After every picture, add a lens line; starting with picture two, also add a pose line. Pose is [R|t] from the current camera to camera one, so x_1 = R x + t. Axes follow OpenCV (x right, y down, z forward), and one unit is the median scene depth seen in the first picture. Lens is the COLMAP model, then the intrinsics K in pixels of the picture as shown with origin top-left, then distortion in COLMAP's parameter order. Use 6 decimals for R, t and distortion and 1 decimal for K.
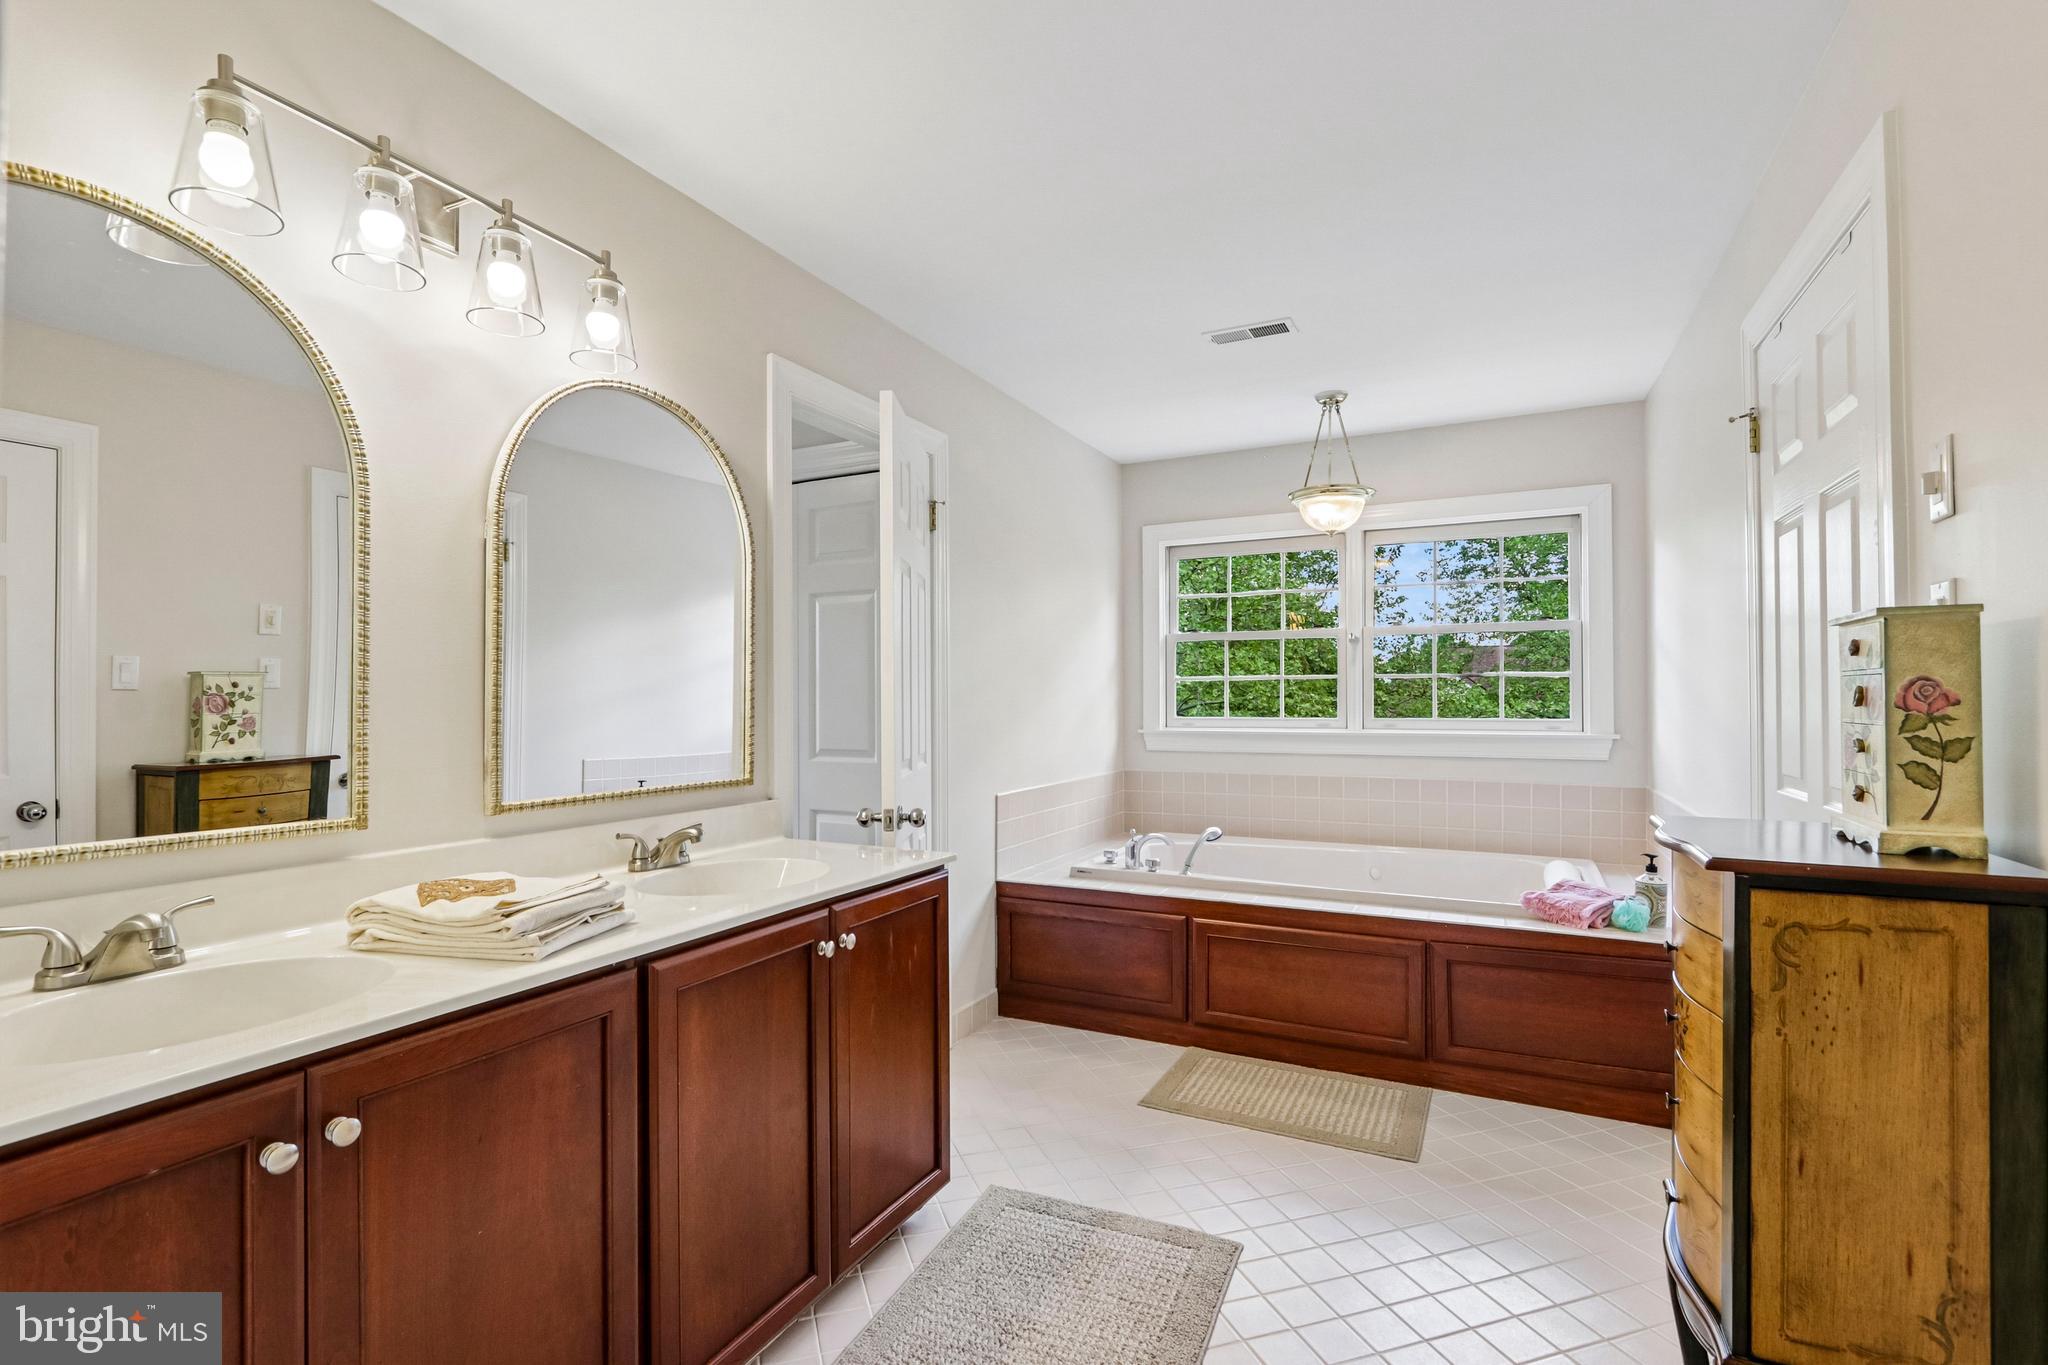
lens RADIAL K [[941.1, 0, 1022.8], [0, 941.1, 687.3], [0, 0, 1]] dist [-0.004084, 0.000841]
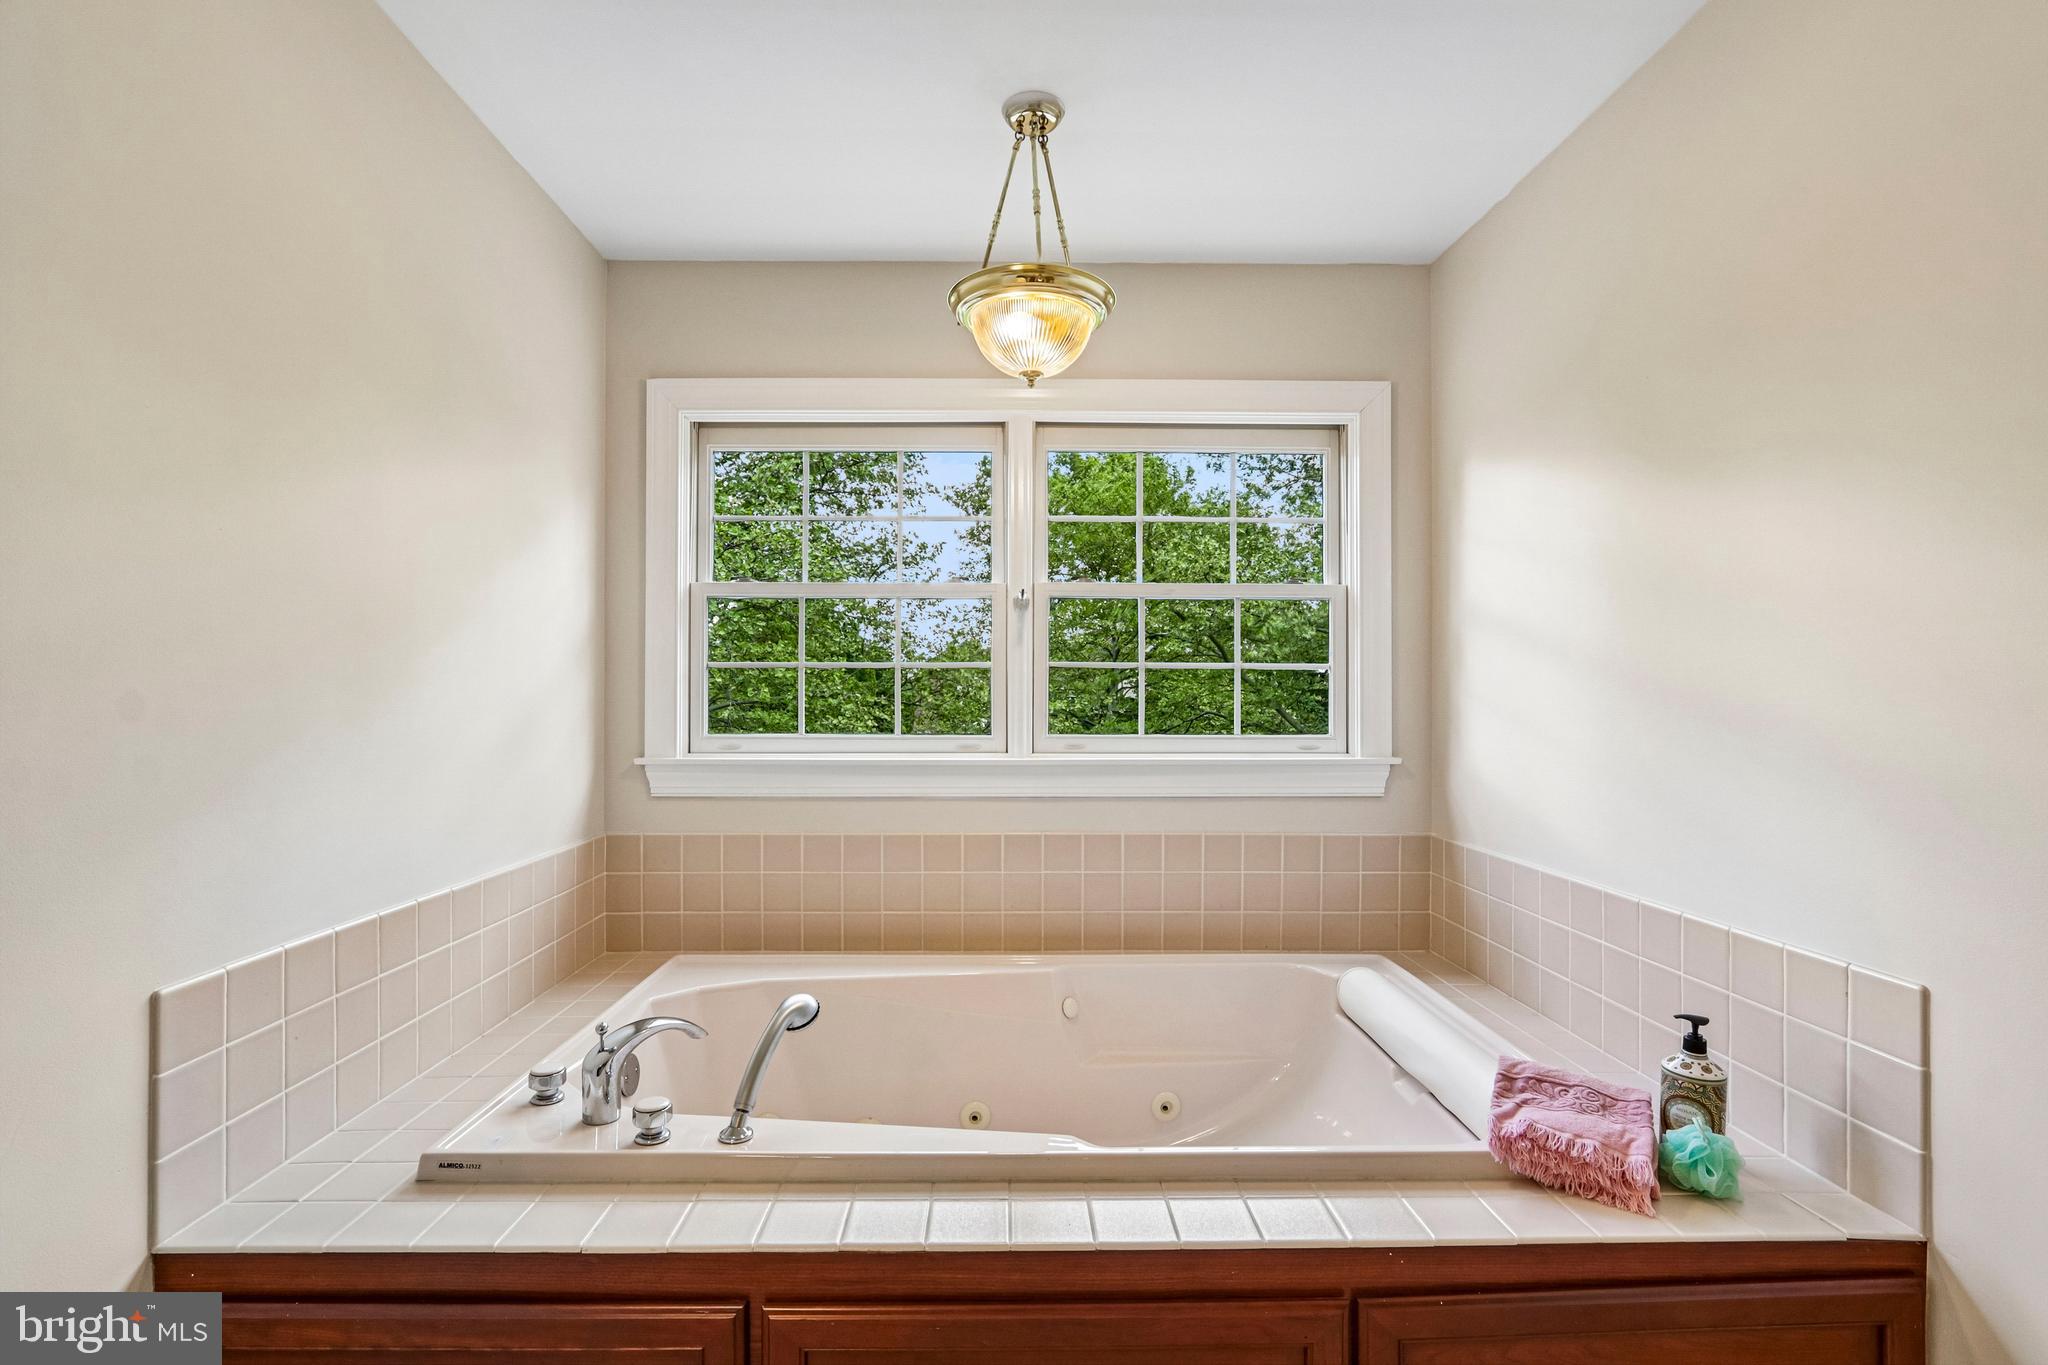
lens RADIAL K [[941.1, 0, 1011.3], [0, 941.1, 692.8], [0, 0, 1]] dist [-0.004084, 0.000841]
pose [[0.886398, 0.006511, 0.462879, 0.075279], [-0.009280, 0.999950, 0.003705, 0.004129], [-0.462832, -0.007579, 0.886414, 0.497049]]
